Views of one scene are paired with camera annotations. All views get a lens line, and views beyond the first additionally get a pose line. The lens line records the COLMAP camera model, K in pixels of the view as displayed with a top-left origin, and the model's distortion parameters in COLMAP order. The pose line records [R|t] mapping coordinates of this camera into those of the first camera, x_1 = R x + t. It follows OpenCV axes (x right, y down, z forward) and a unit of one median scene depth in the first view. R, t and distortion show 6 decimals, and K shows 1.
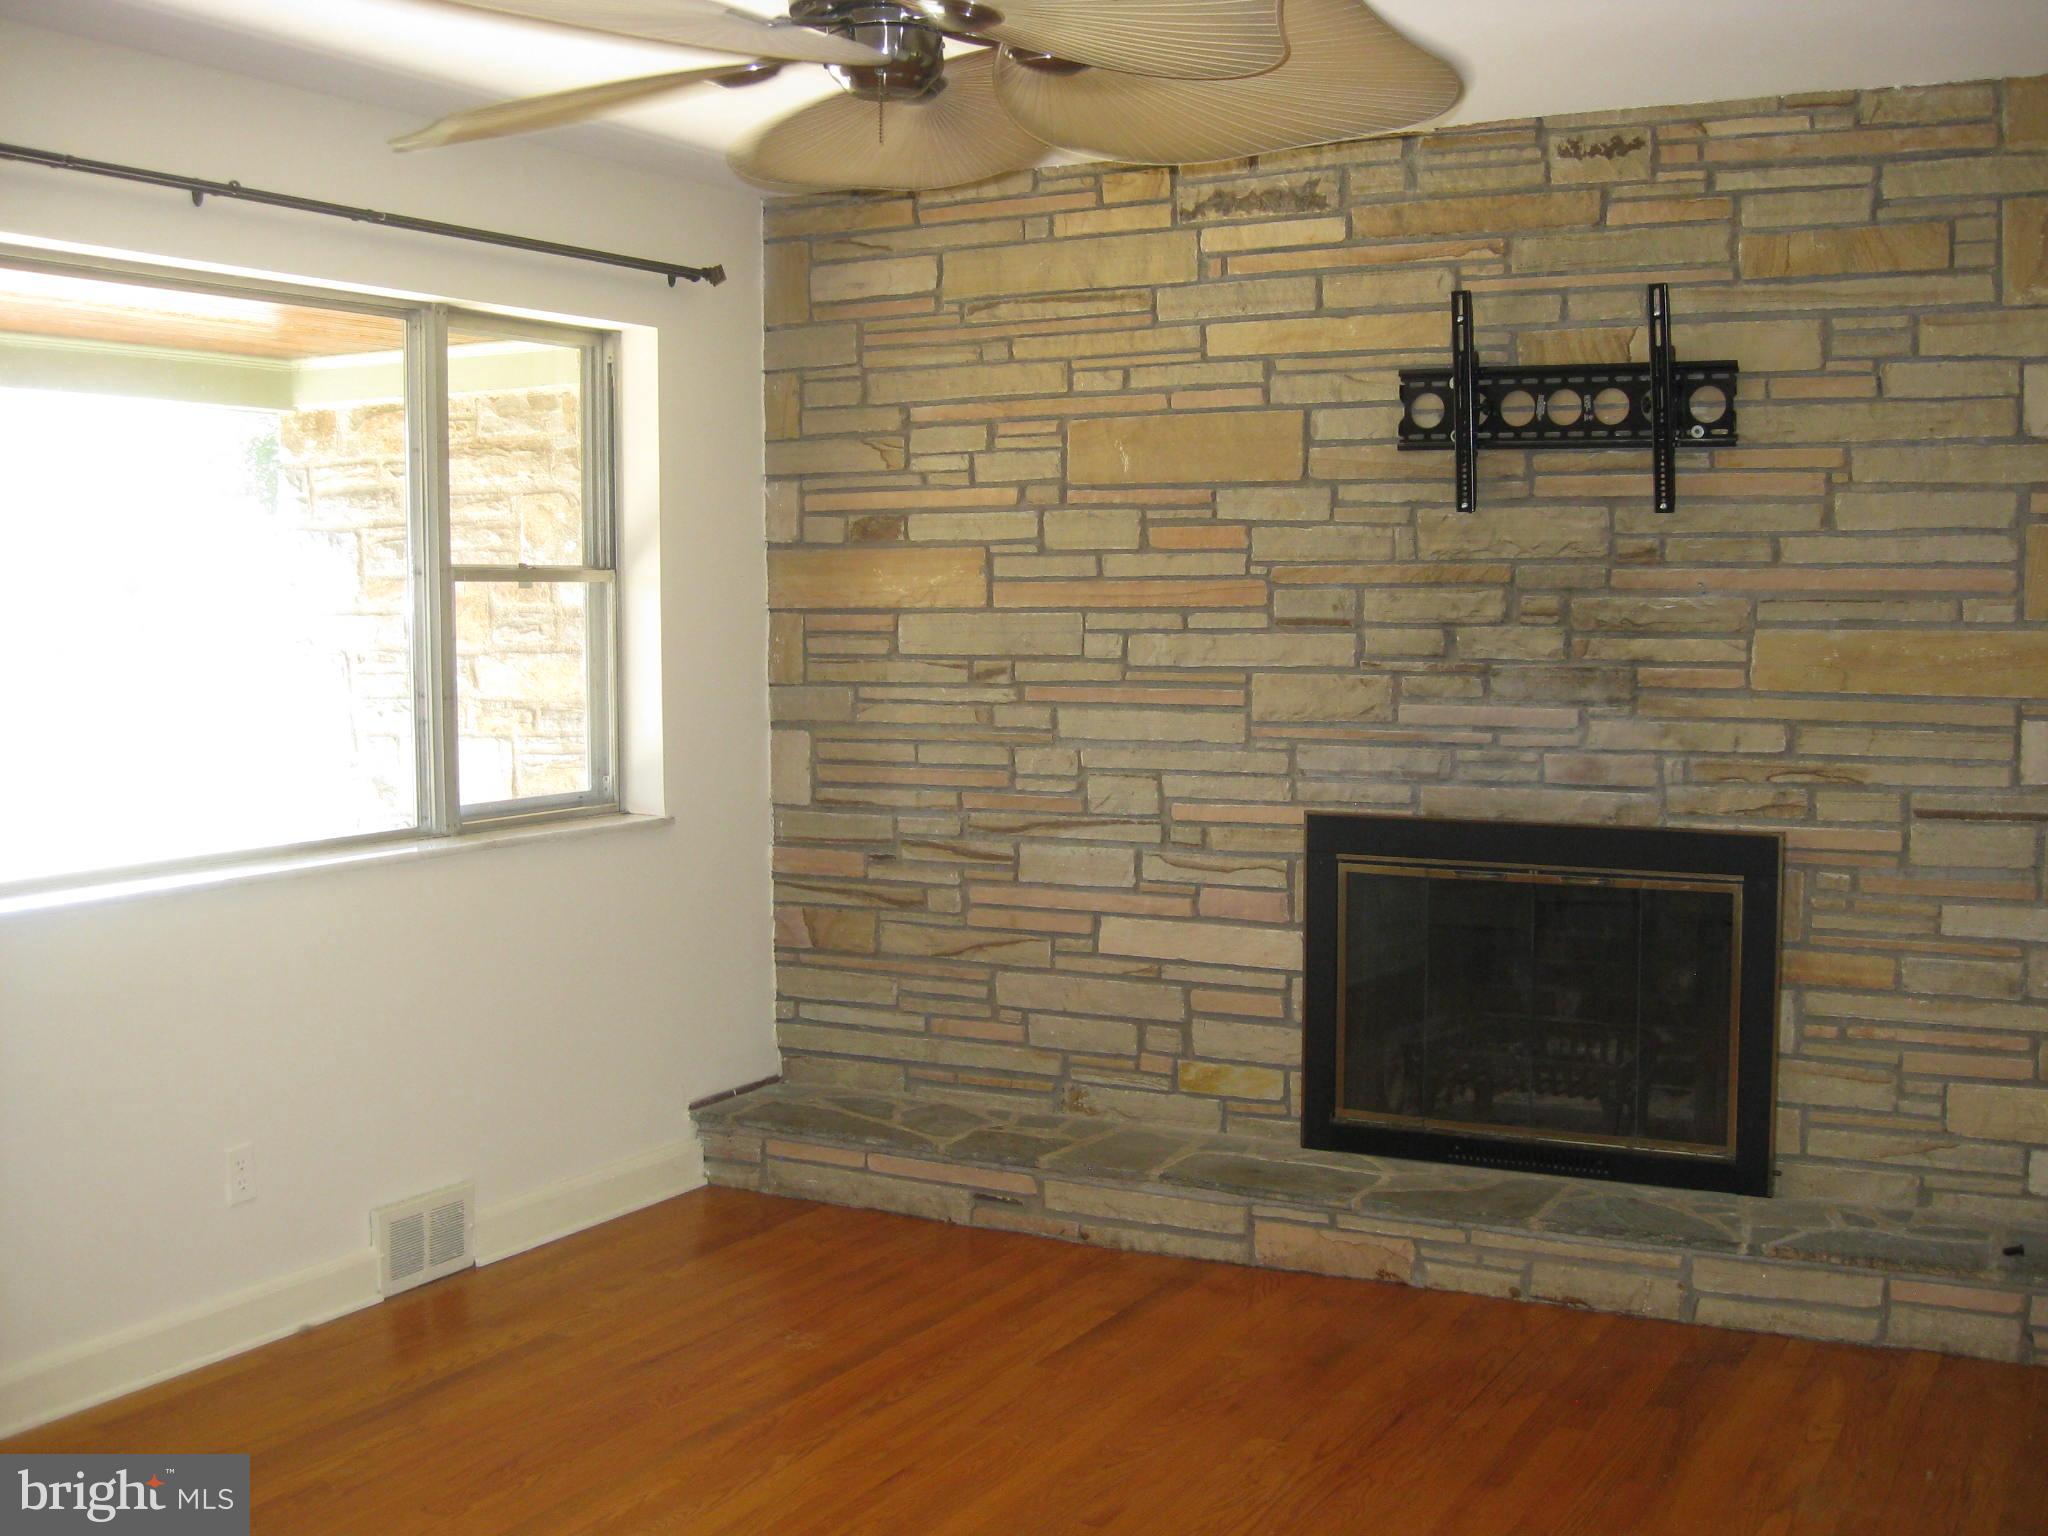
lens RADIAL K [[2305.5, 0, 1025.3], [0, 2305.5, 762.3], [0, 0, 1]] dist [-0.107245, 0.000000]
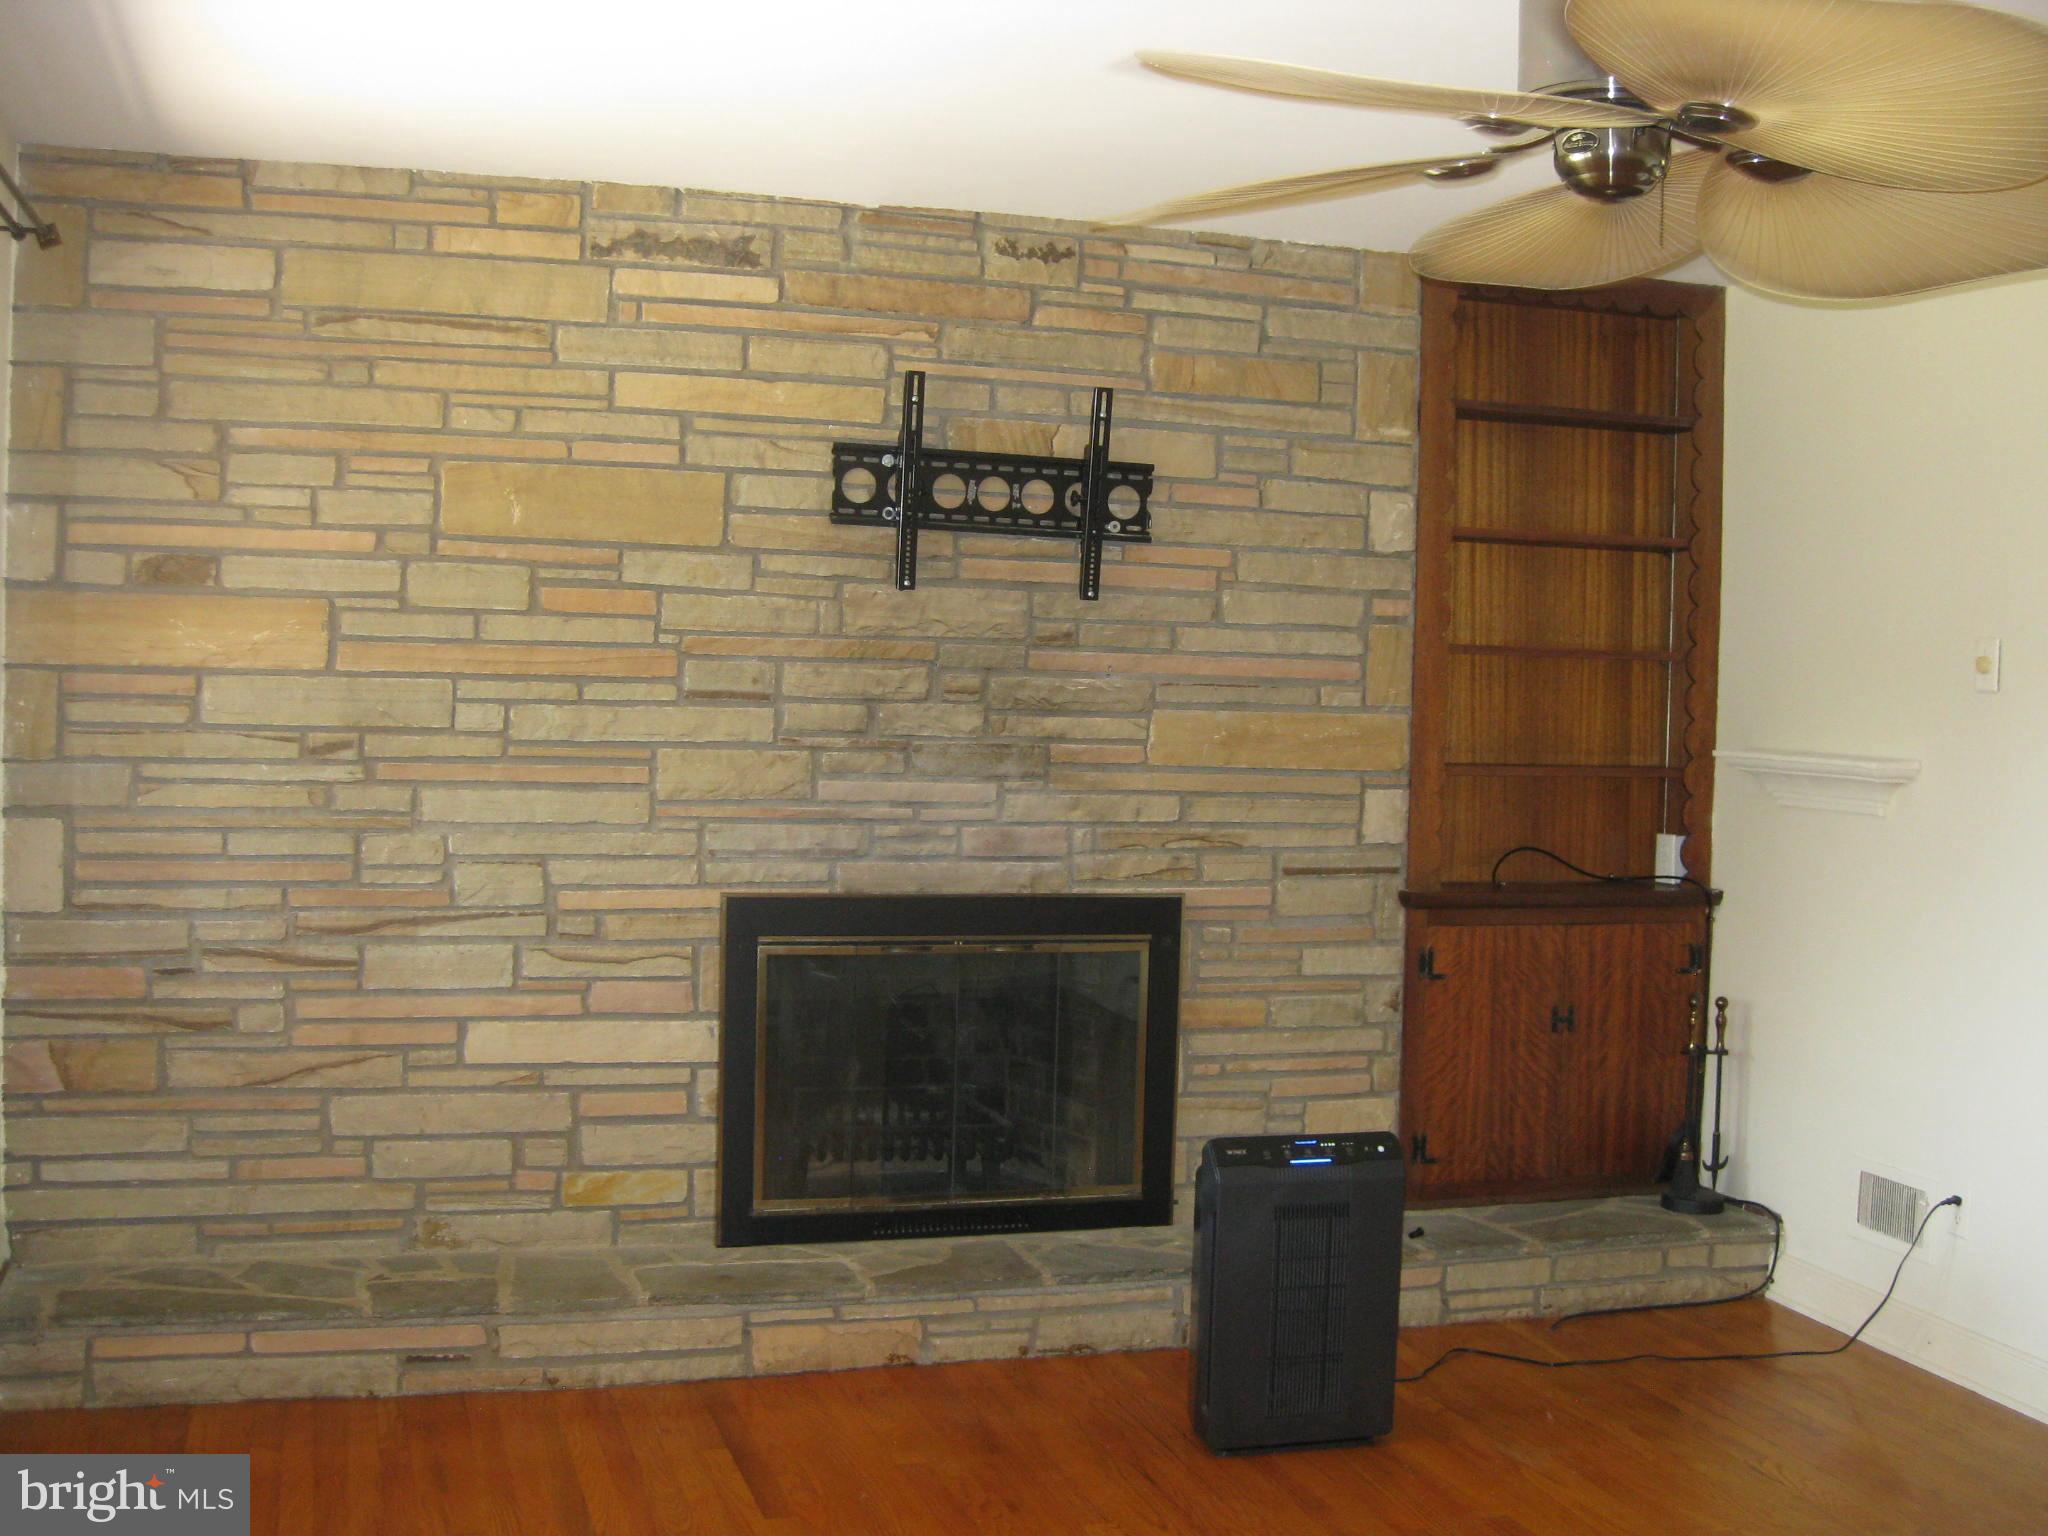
lens RADIAL K [[2305.5, 0, 1025.1], [0, 2305.5, 763.3], [0, 0, 1]] dist [-0.107245, 0.000000]
pose [[0.697862, -0.005376, 0.716212, -0.479429], [0.021375, 0.999683, -0.013323, -0.017443], [-0.715913, 0.024607, 0.697755, 0.247721]]
